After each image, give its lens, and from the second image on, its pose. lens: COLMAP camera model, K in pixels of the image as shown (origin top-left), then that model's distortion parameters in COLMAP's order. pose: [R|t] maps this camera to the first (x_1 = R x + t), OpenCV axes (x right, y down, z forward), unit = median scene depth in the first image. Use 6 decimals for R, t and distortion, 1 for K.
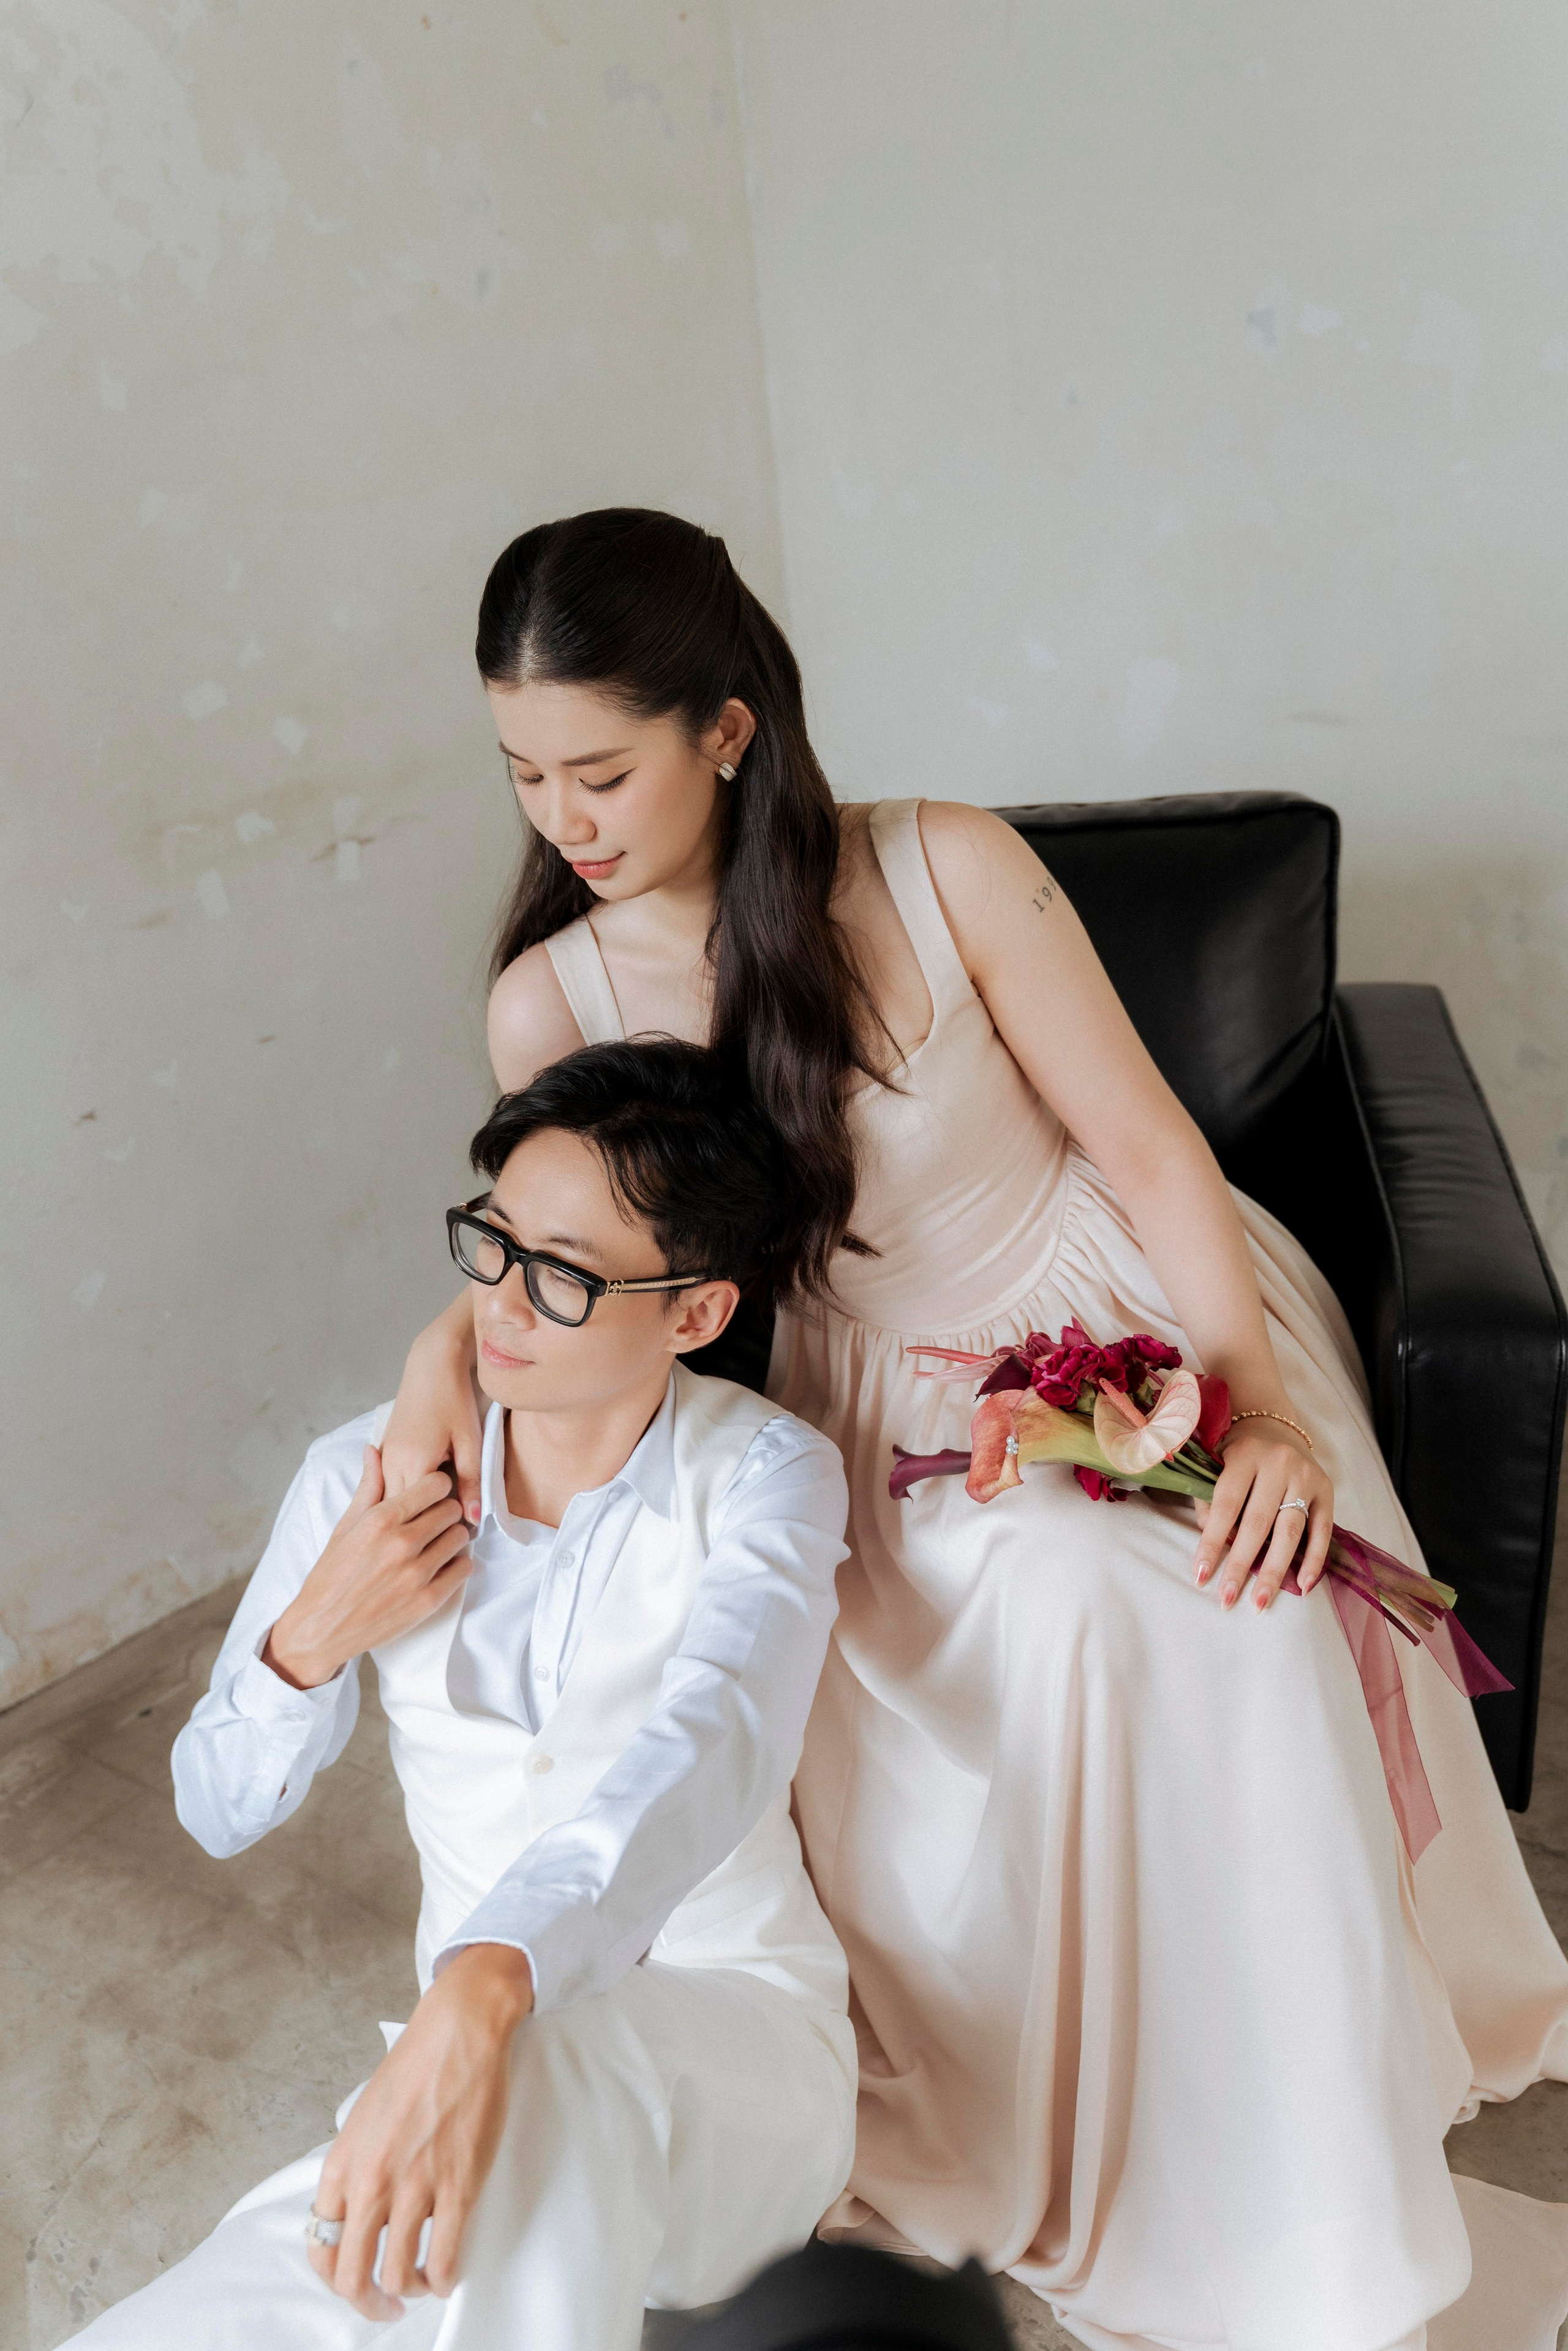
lens RADIAL K [[2506.3, 0, 788.0], [0, 2506.3, 1137.5], [0, 0, 1]] dist [0.061422, -0.029287]
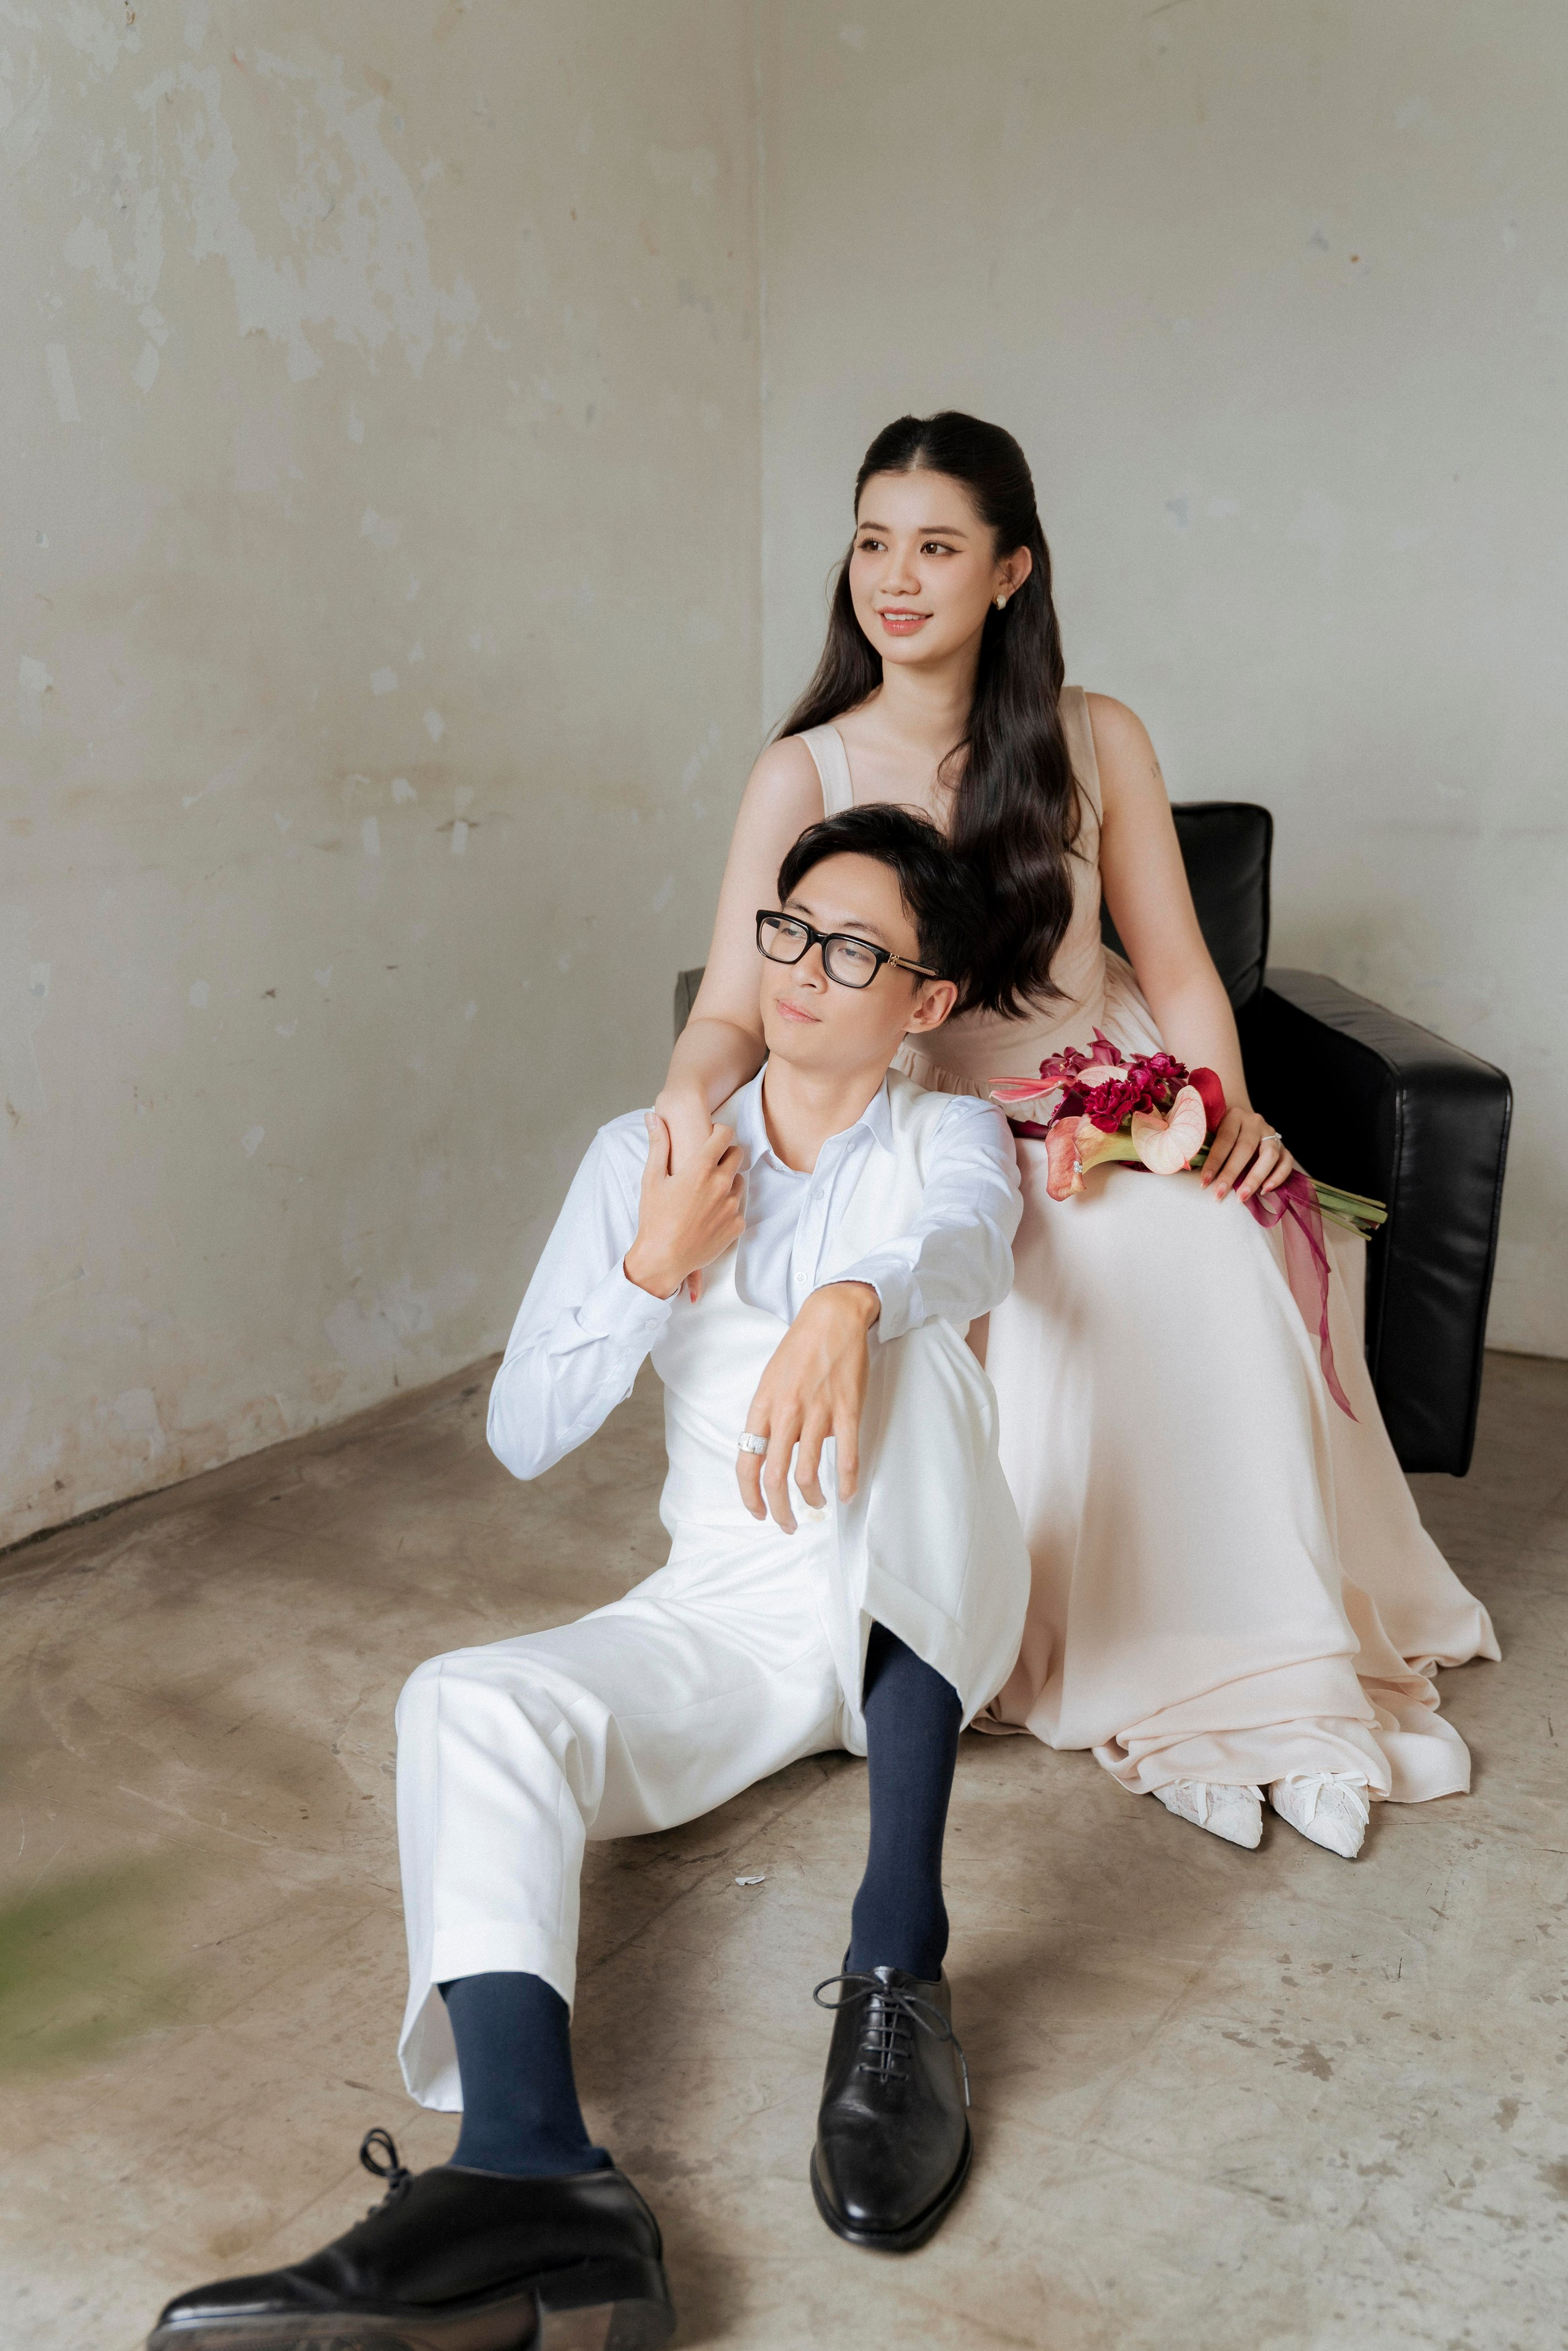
lens RADIAL K [[2616.7, 0, 784.0], [0, 2616.7, 1175.5], [0, 0, 1]] dist [0.034973, -0.014080]
pose [[0.981473, 0.066935, 0.179530, -0.260816], [-0.034206, 0.983153, -0.179553, 0.302021], [-0.188524, 0.170086, 0.967228, -0.259629]]
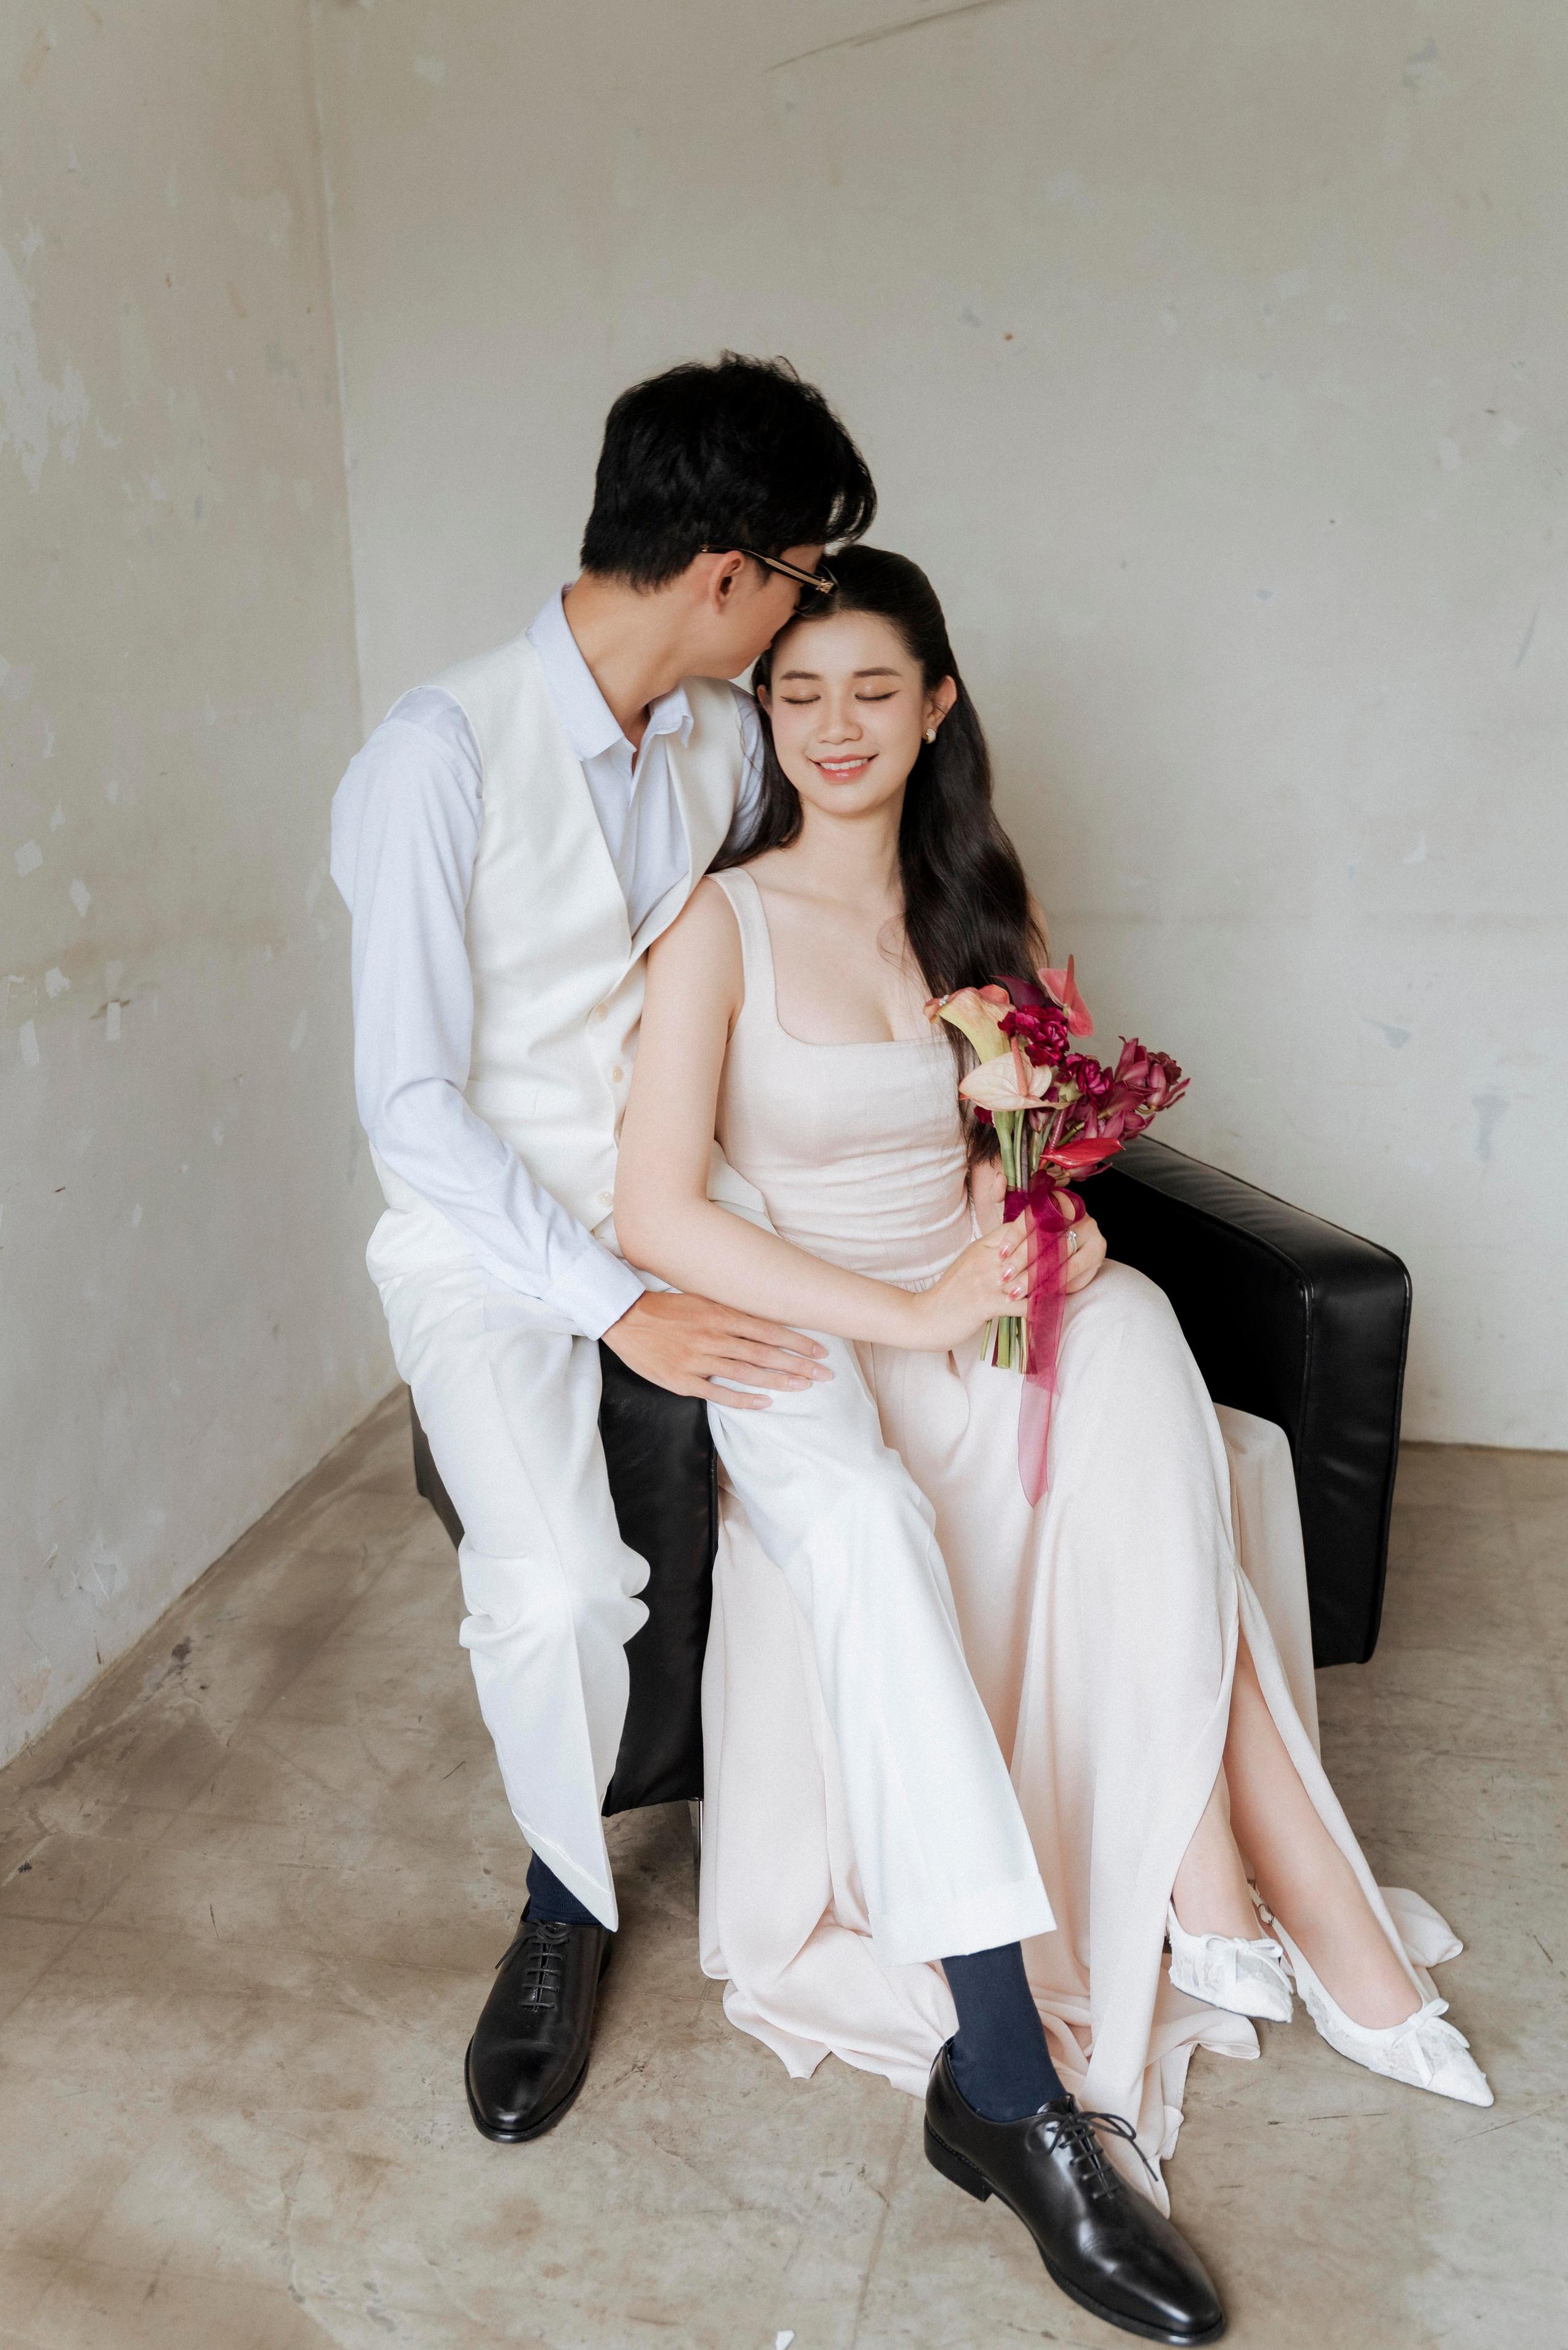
lens RADIAL K [[2402.3, 0, 786.2], [0, 2402.3, 1124.7], [0, 0, 1]] dist [-0.007645, 0.017633]
pose [[0.880561, -0.033793, 0.472727, -0.440693], [0.103608, 0.987054, -0.122434, 0.091599], [-0.462470, 0.156789, 0.872662, 0.005770]]
